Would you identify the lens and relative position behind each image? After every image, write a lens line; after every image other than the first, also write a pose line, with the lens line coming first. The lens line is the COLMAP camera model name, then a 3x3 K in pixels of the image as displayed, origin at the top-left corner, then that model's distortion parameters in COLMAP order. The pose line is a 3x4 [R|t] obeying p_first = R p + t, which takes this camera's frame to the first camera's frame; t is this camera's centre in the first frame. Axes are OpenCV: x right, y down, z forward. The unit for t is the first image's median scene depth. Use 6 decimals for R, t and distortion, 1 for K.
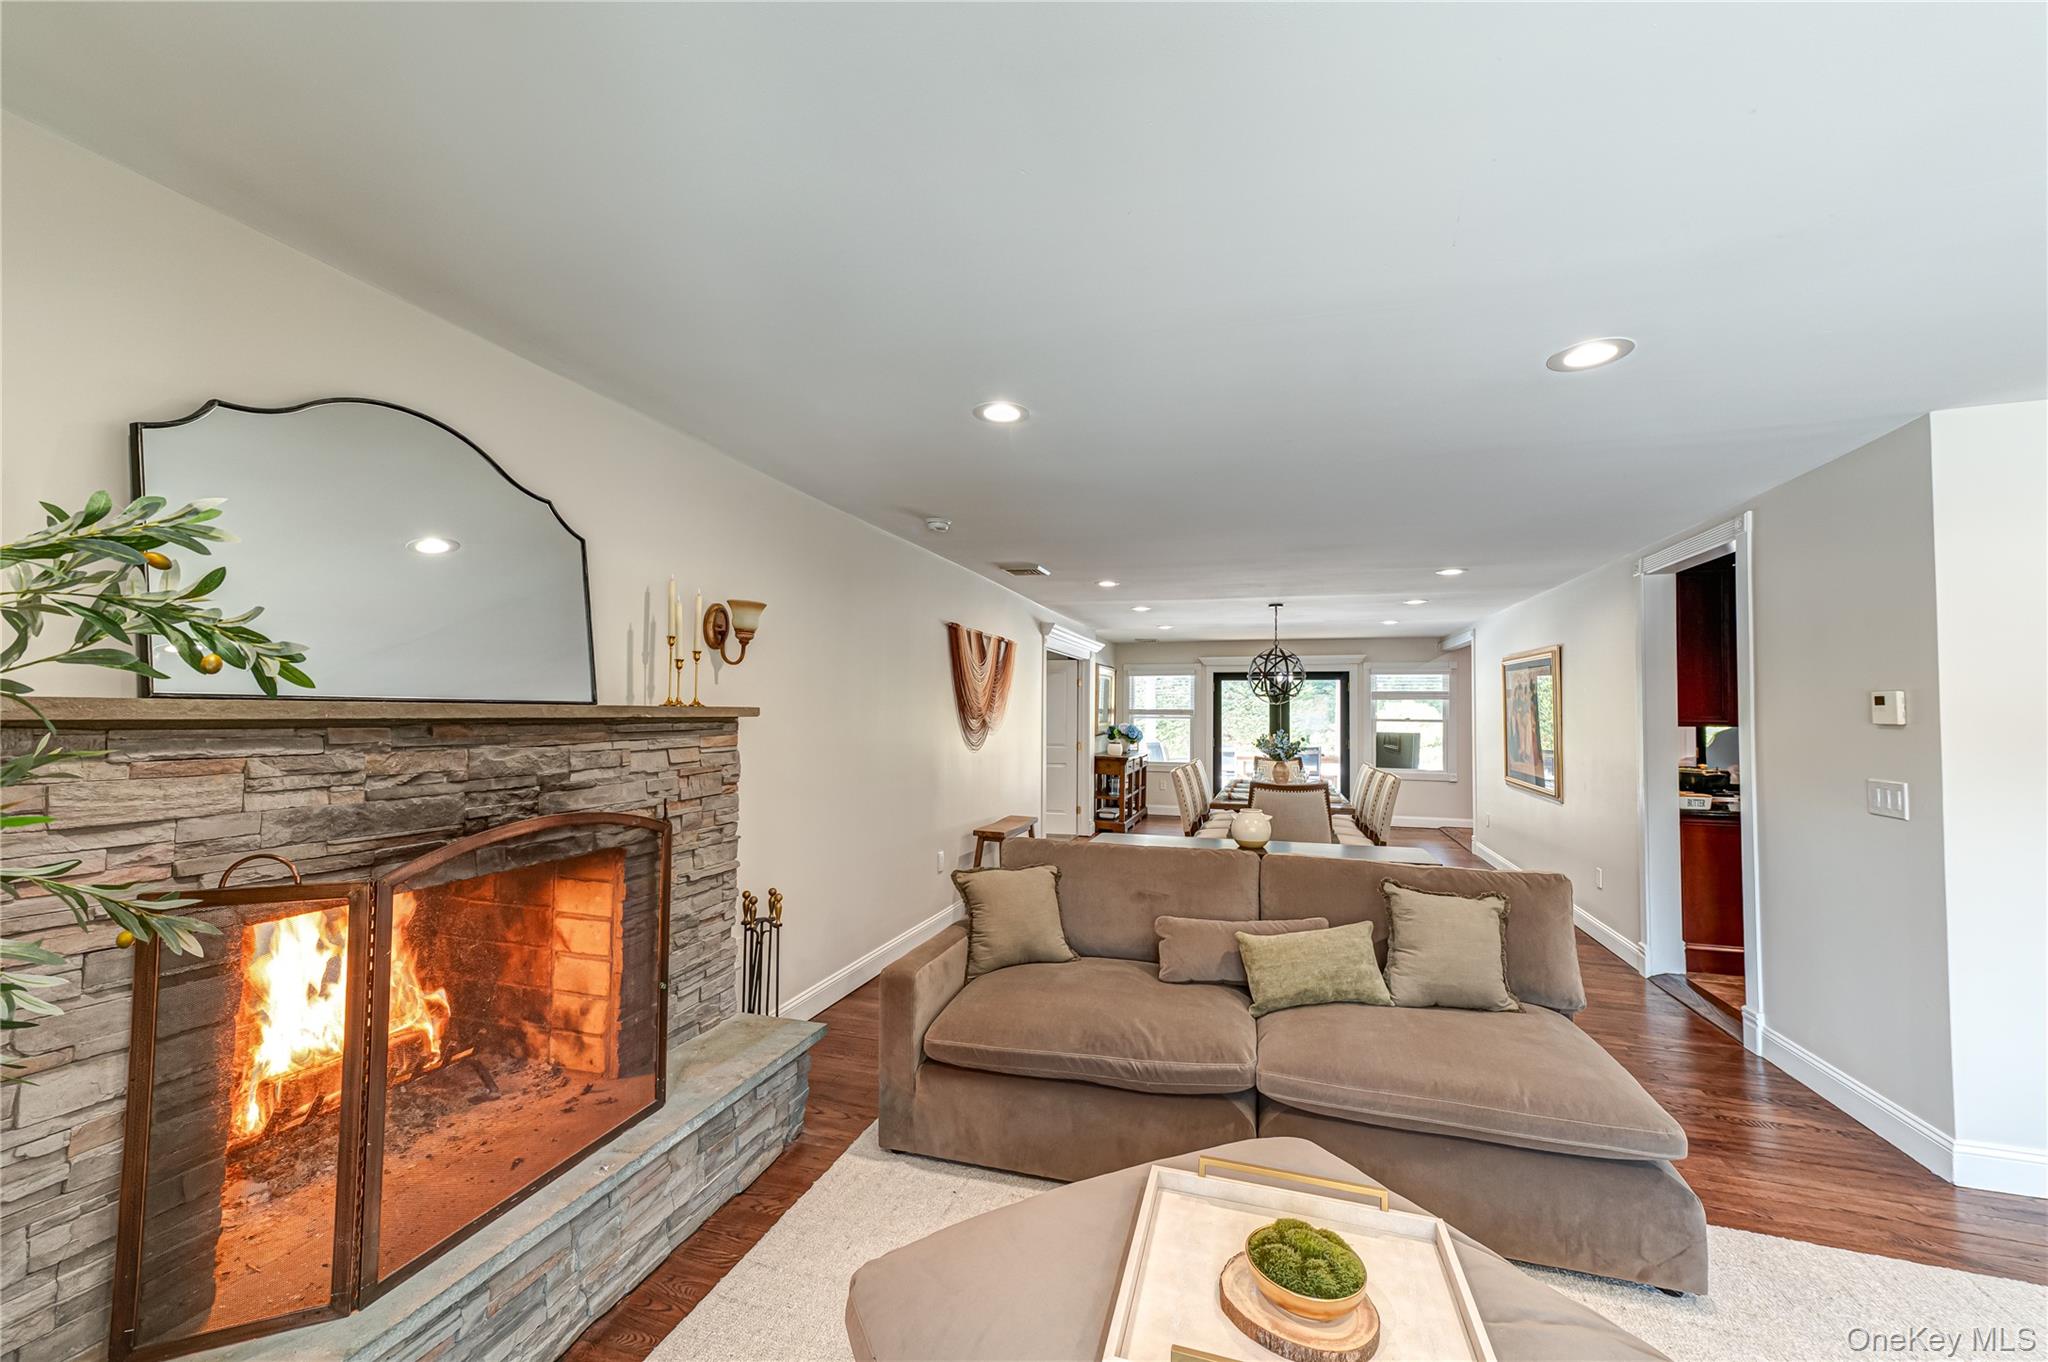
lens RADIAL K [[795.8, 0, 1026.2], [0, 795.8, 685.4], [0, 0, 1]] dist [0.001608, 0.000118]
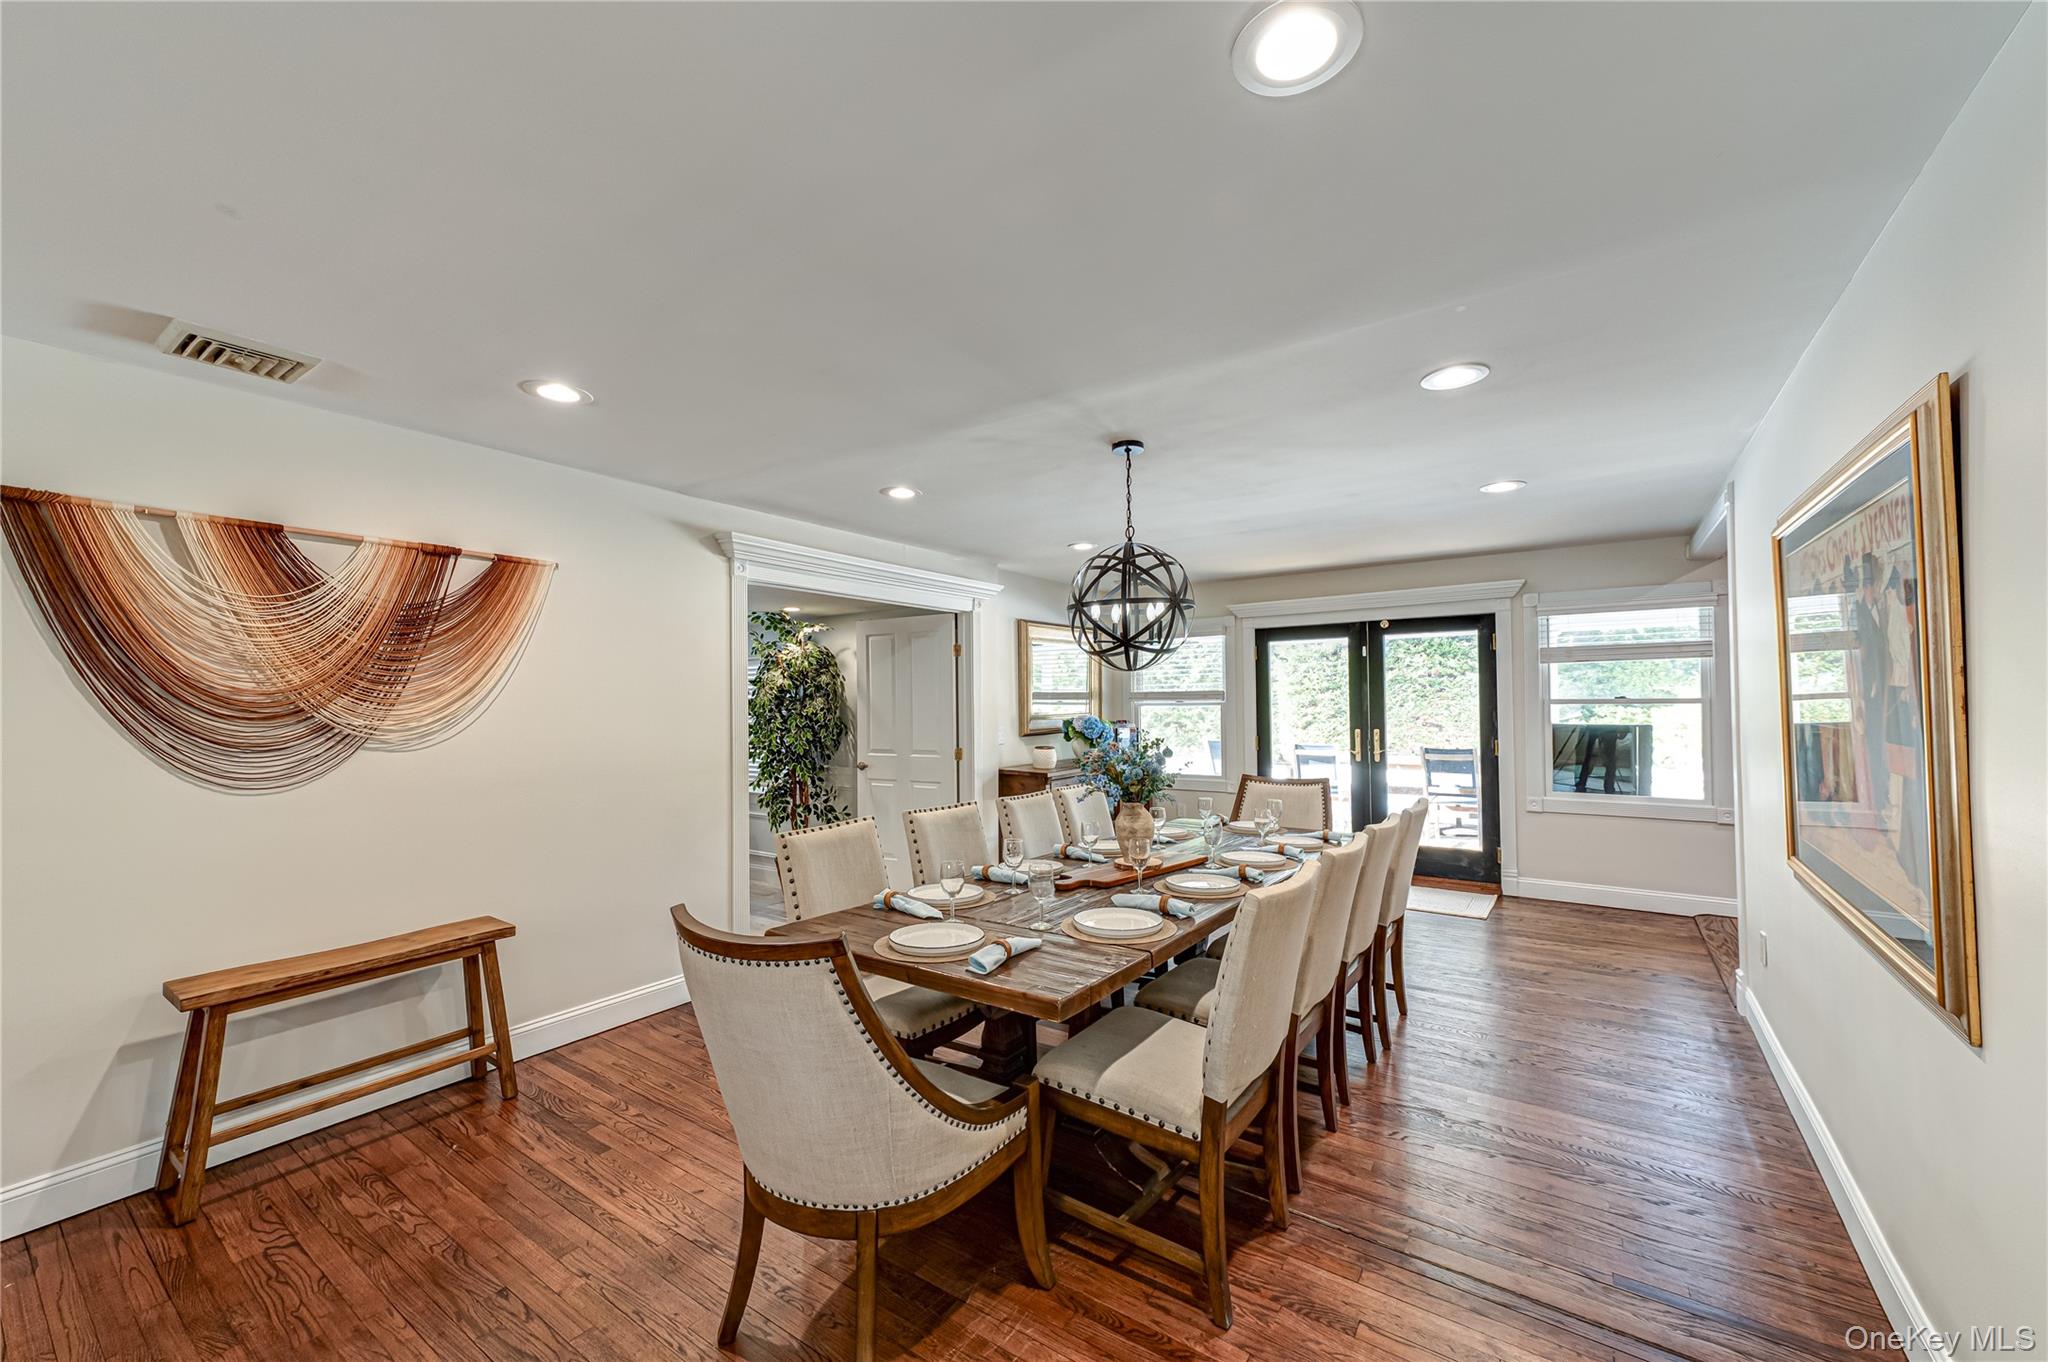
lens RADIAL K [[795.8, 0, 1032.5], [0, 795.8, 682.5], [0, 0, 1]] dist [0.001608, 0.000118]
pose [[0.950680, -0.028297, -0.308879, 0.452417], [0.030697, 0.999524, 0.002912, 0.031123], [0.308649, -0.012250, 0.951097, 0.641796]]
